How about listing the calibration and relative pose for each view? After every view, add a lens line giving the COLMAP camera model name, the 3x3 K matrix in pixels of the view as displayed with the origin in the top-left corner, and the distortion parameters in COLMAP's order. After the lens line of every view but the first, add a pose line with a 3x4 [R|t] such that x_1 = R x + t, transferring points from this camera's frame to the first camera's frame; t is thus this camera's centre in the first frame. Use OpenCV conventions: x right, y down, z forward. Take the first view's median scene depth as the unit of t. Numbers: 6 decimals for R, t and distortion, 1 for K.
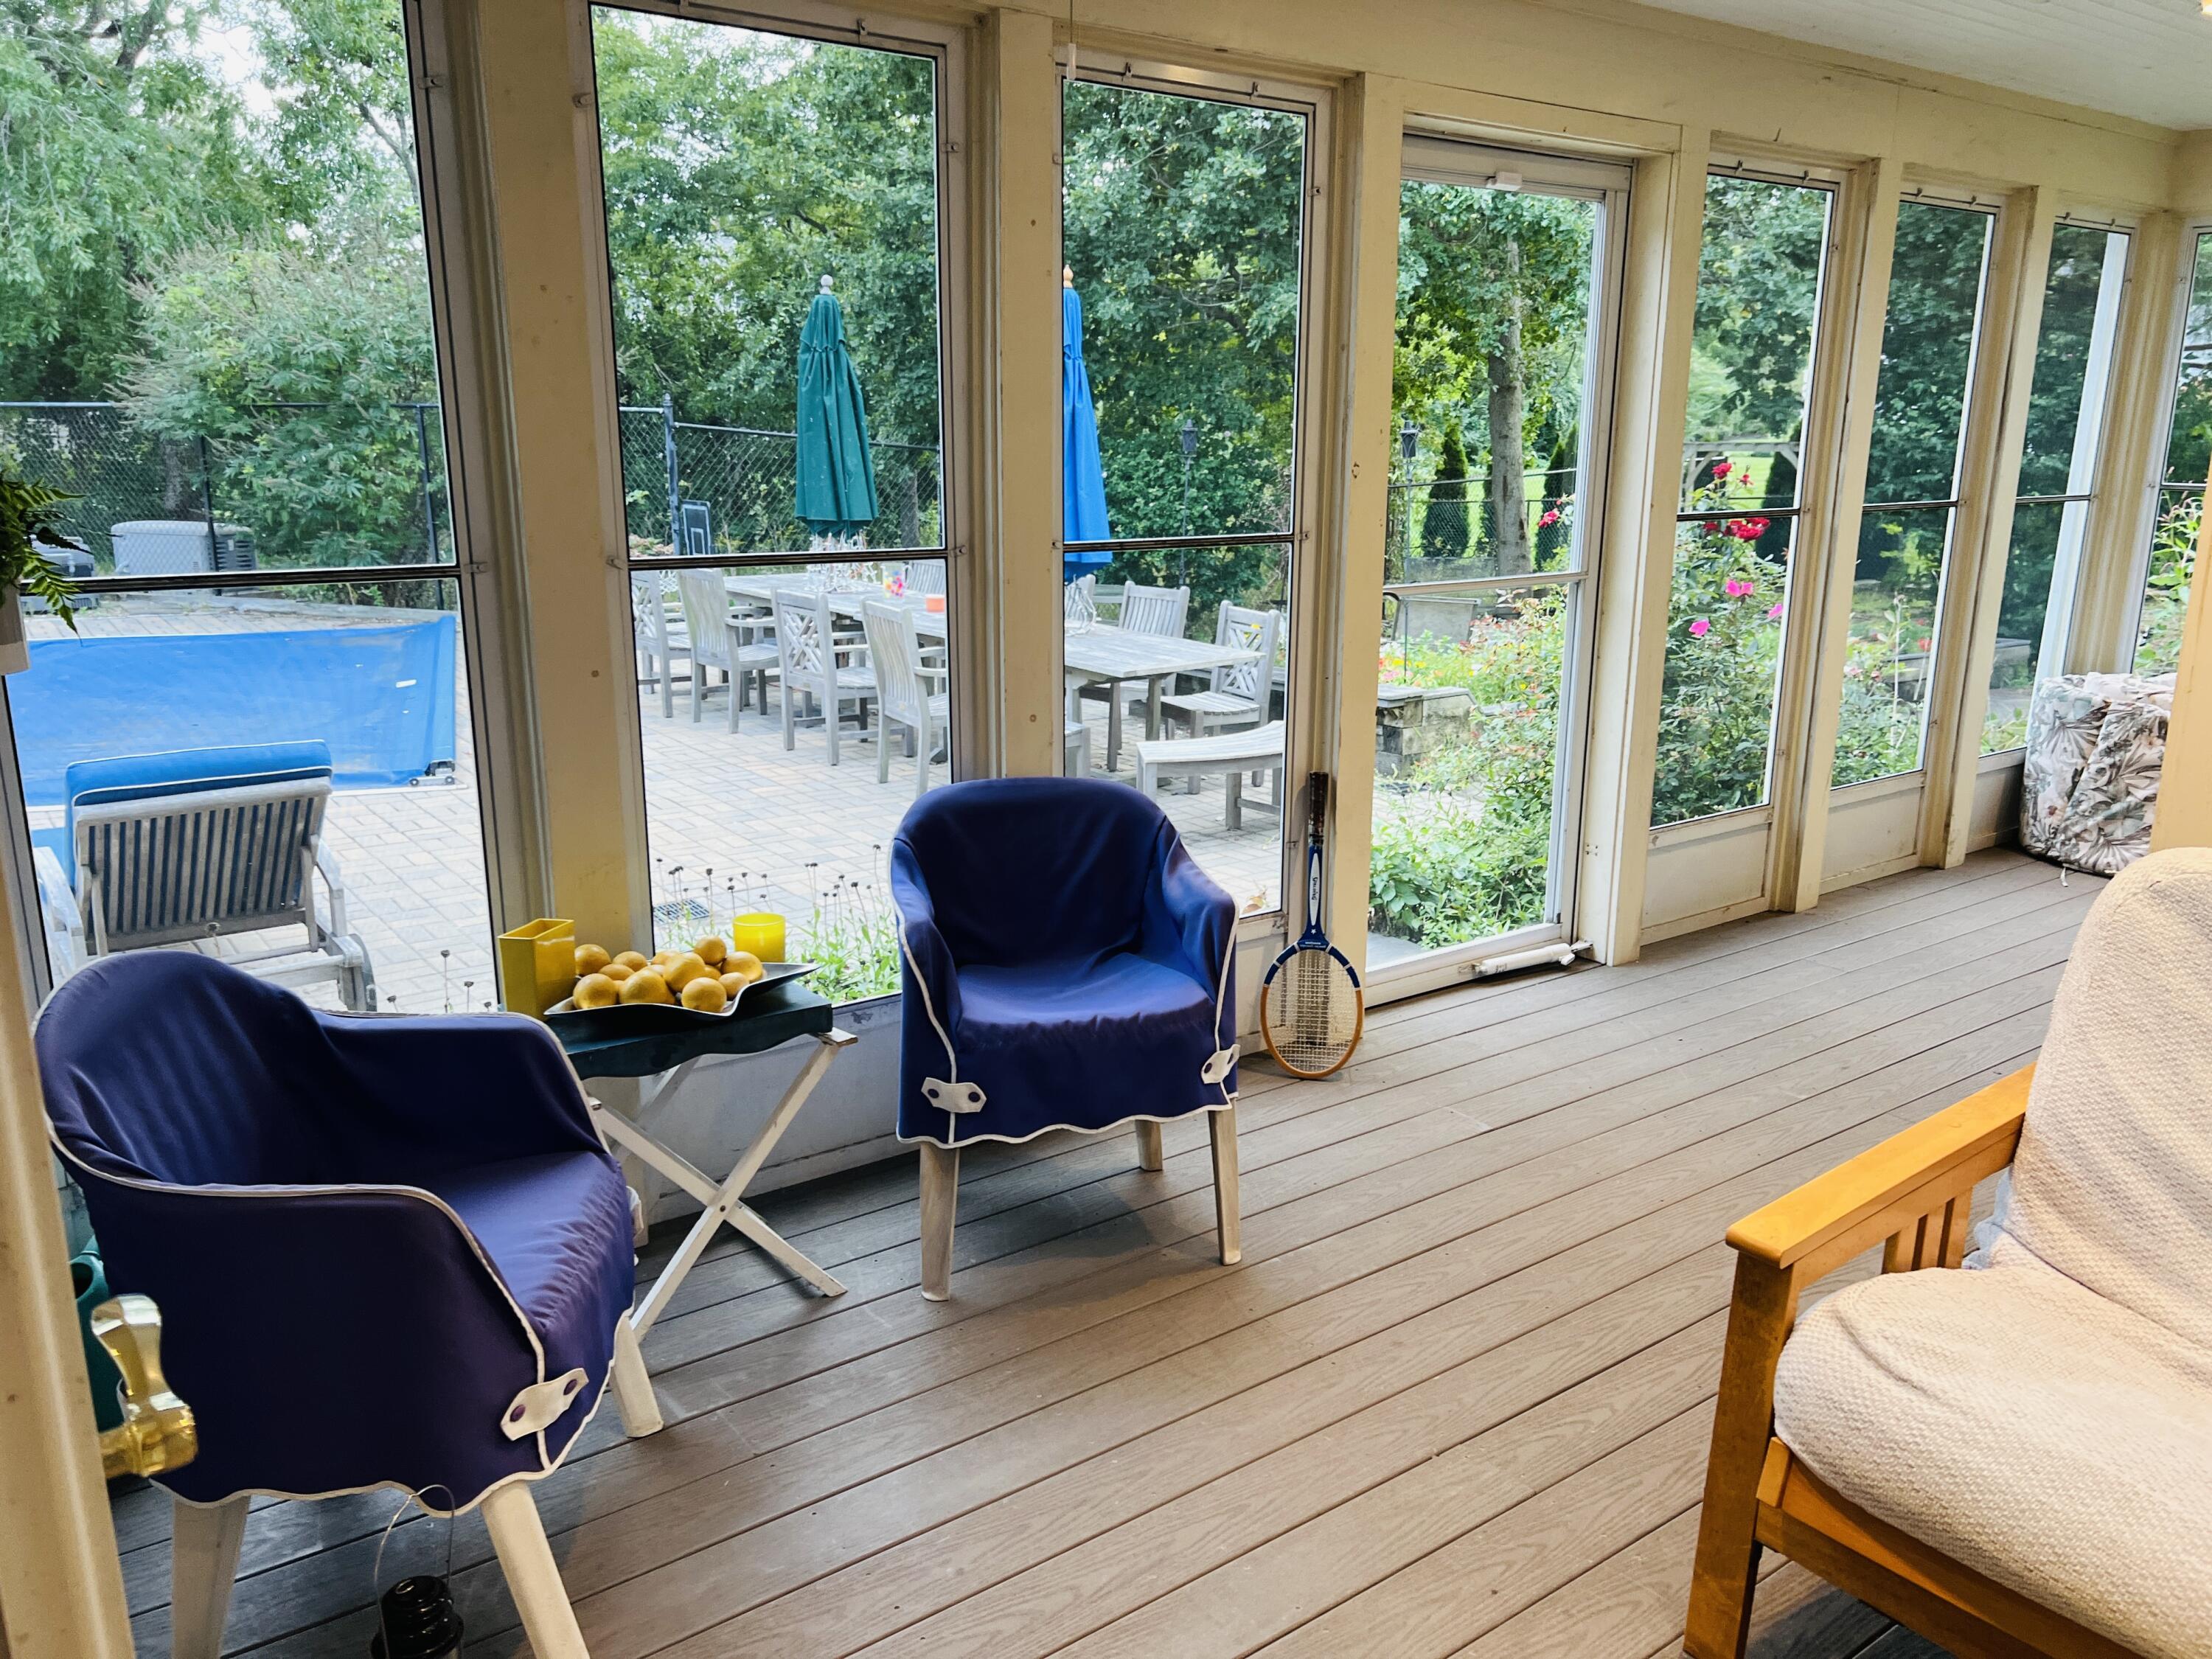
lens RADIAL K [[1676.7, 0, 1106.9], [0, 1676.7, 838.7], [0, 0, 1]] dist [0.051806, -0.050096]
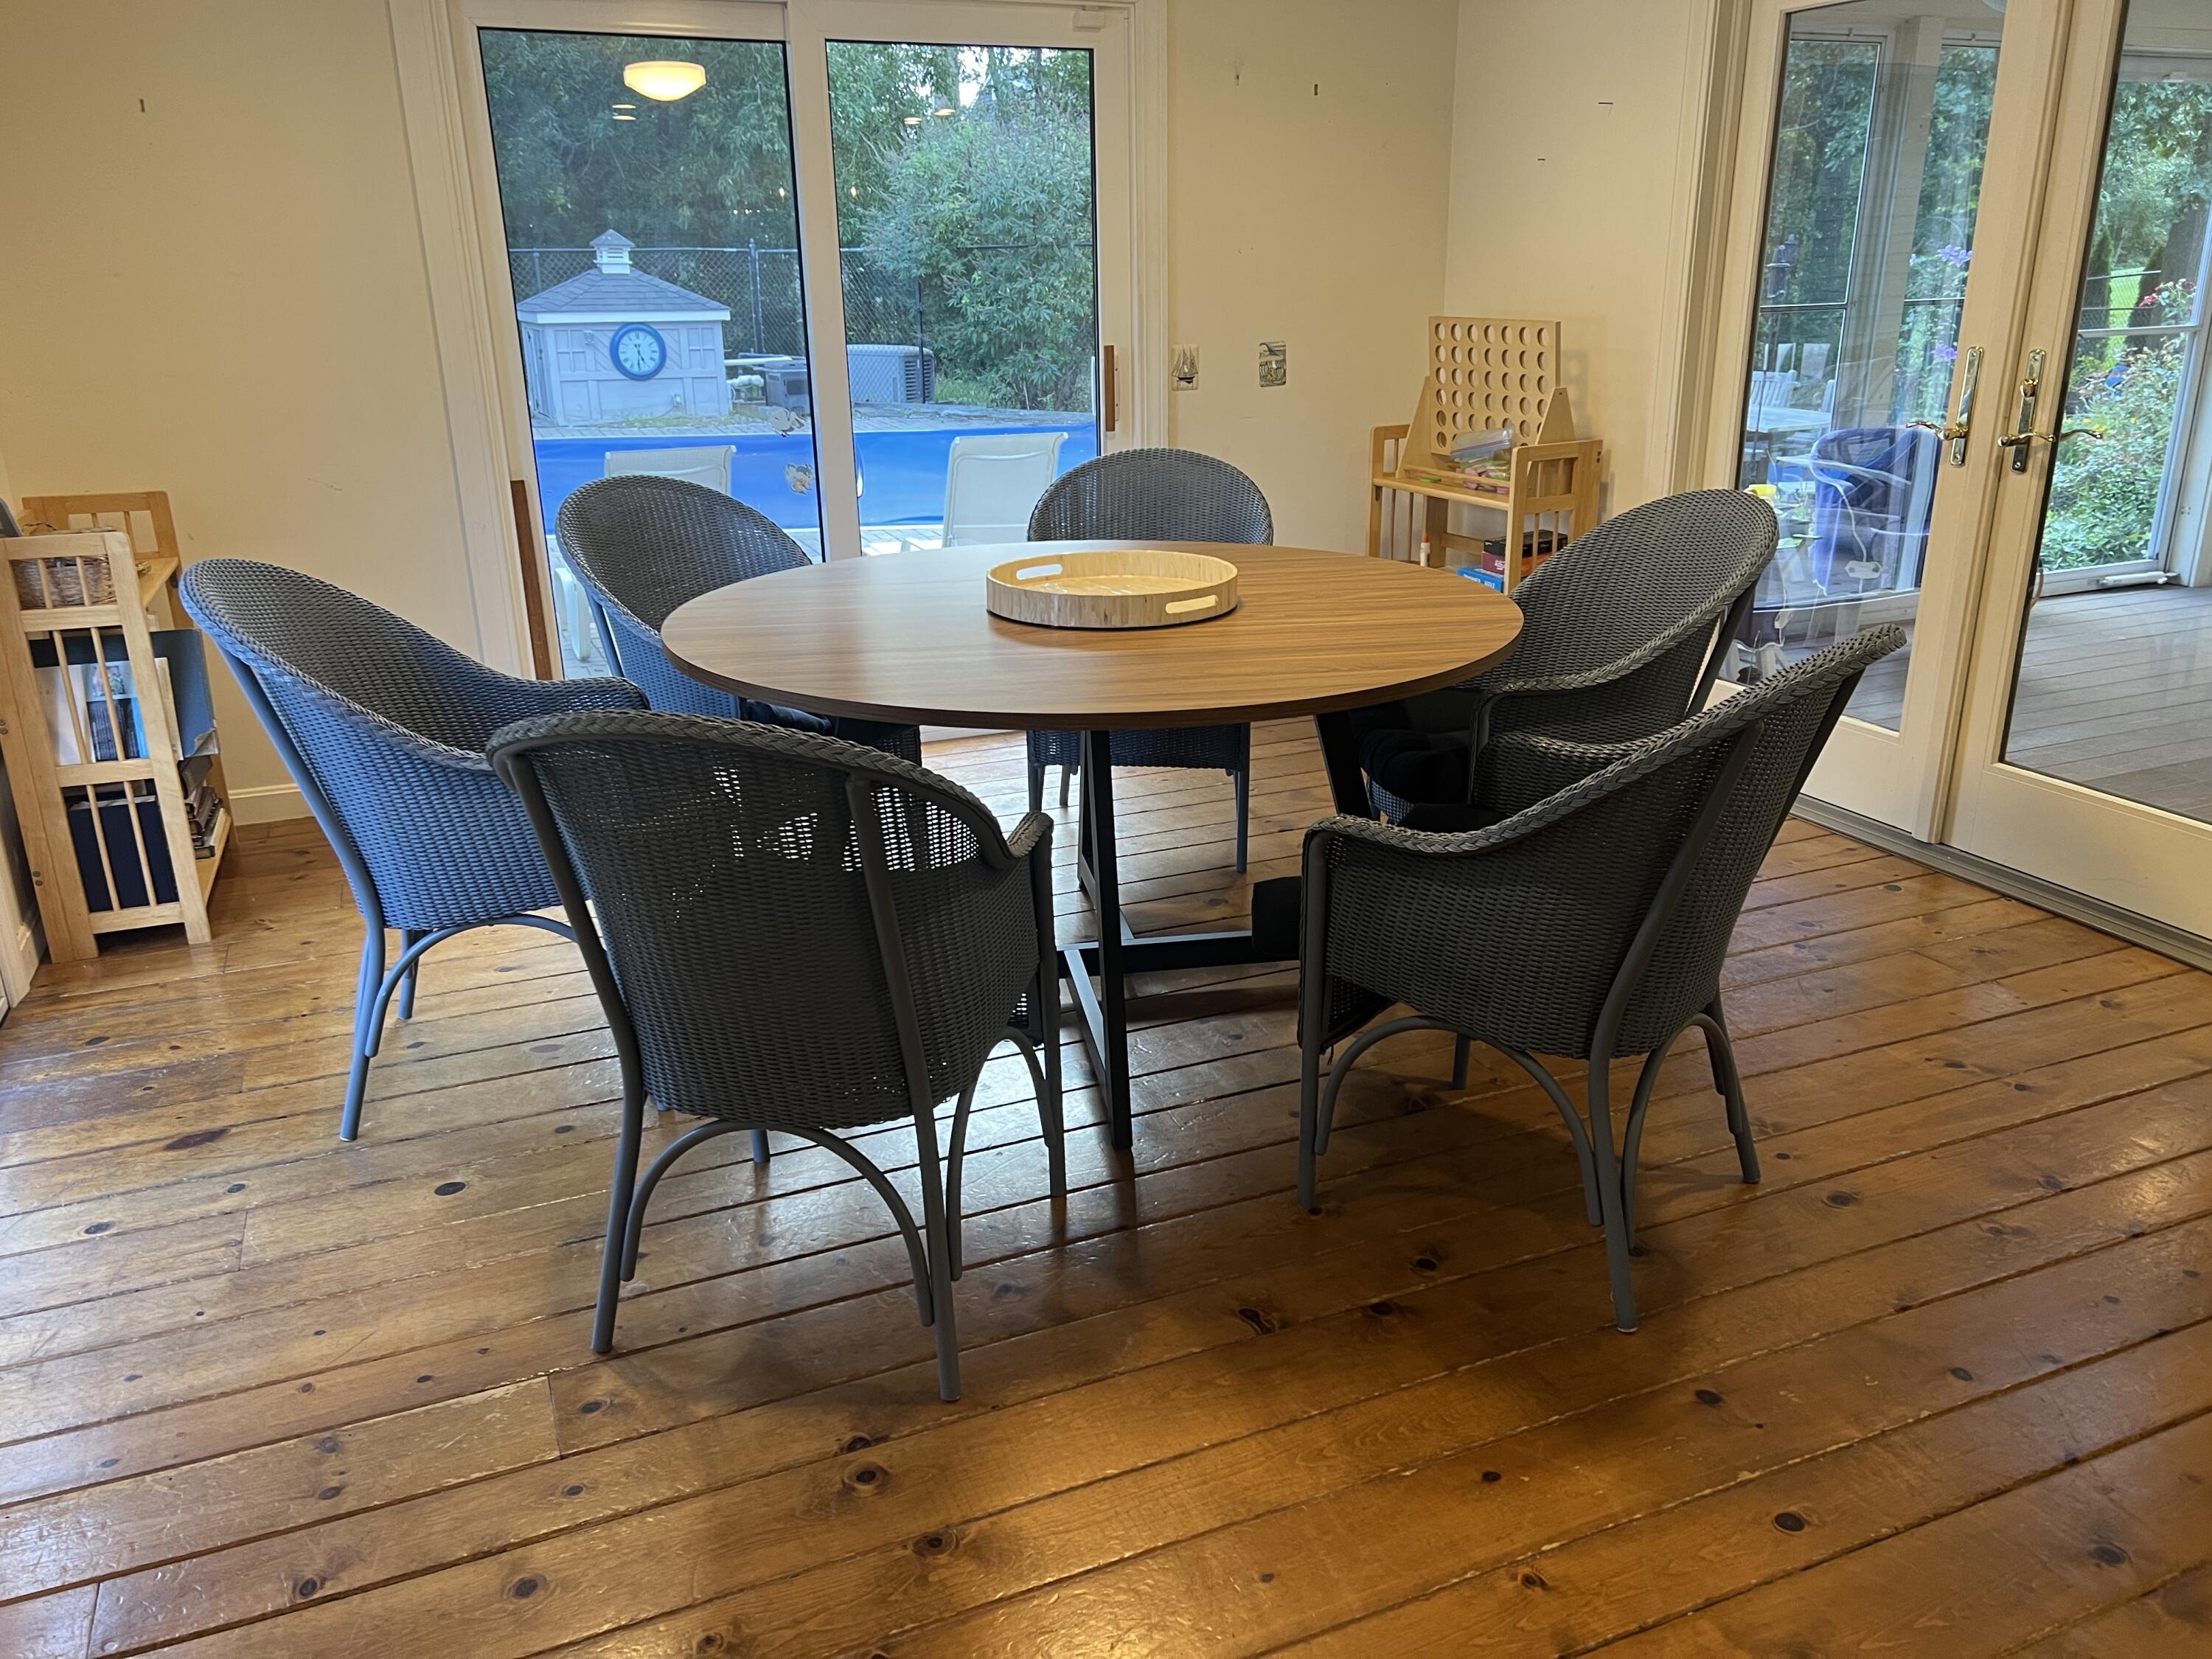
lens RADIAL K [[1676.7, 0, 1109.9], [0, 1676.7, 835.1], [0, 0, 1]] dist [0.051806, -0.050096]
pose [[0.973432, 0.053507, -0.222635, -0.099905], [-0.032968, 0.994934, 0.094971, 0.060306], [0.226589, -0.085108, 0.970265, -0.245090]]
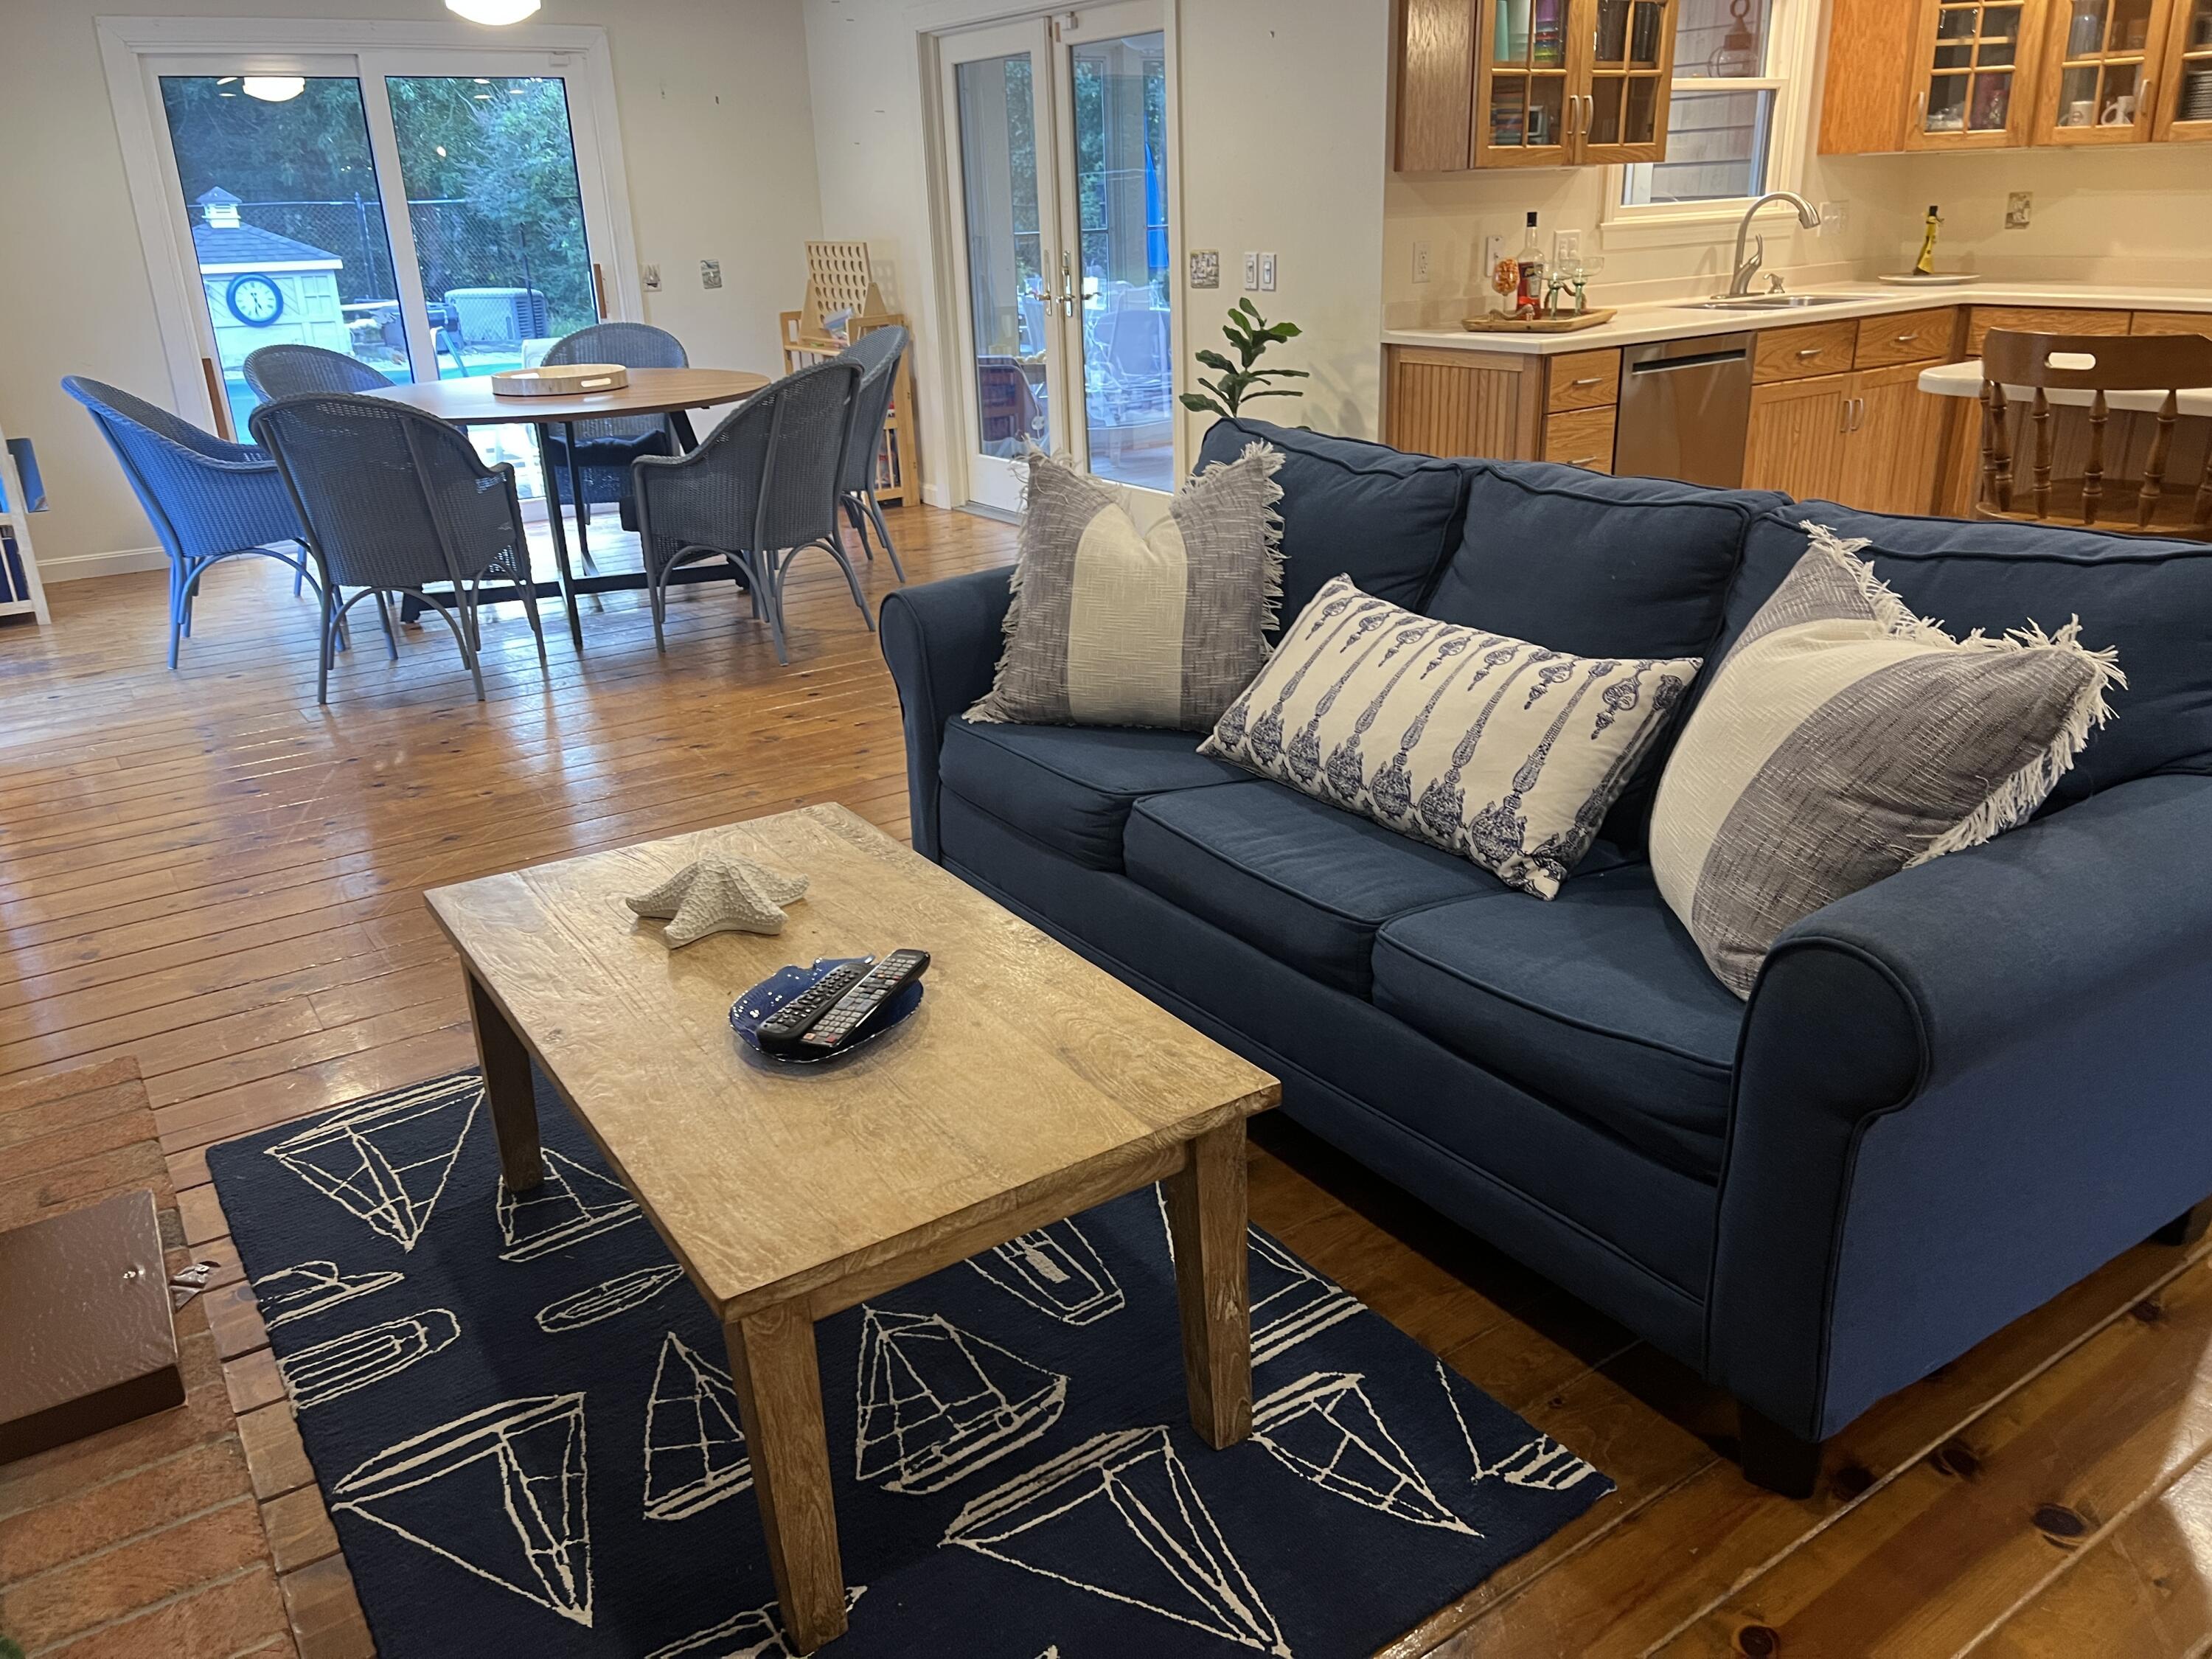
lens RADIAL K [[1676.7, 0, 1105.1], [0, 1676.7, 814.2], [0, 0, 1]] dist [0.051806, -0.050096]
pose [[0.998418, -0.027214, -0.049194, 0.003730], [0.032721, 0.992842, 0.114861, 0.112494], [0.045716, -0.116289, 0.992163, -0.457145]]
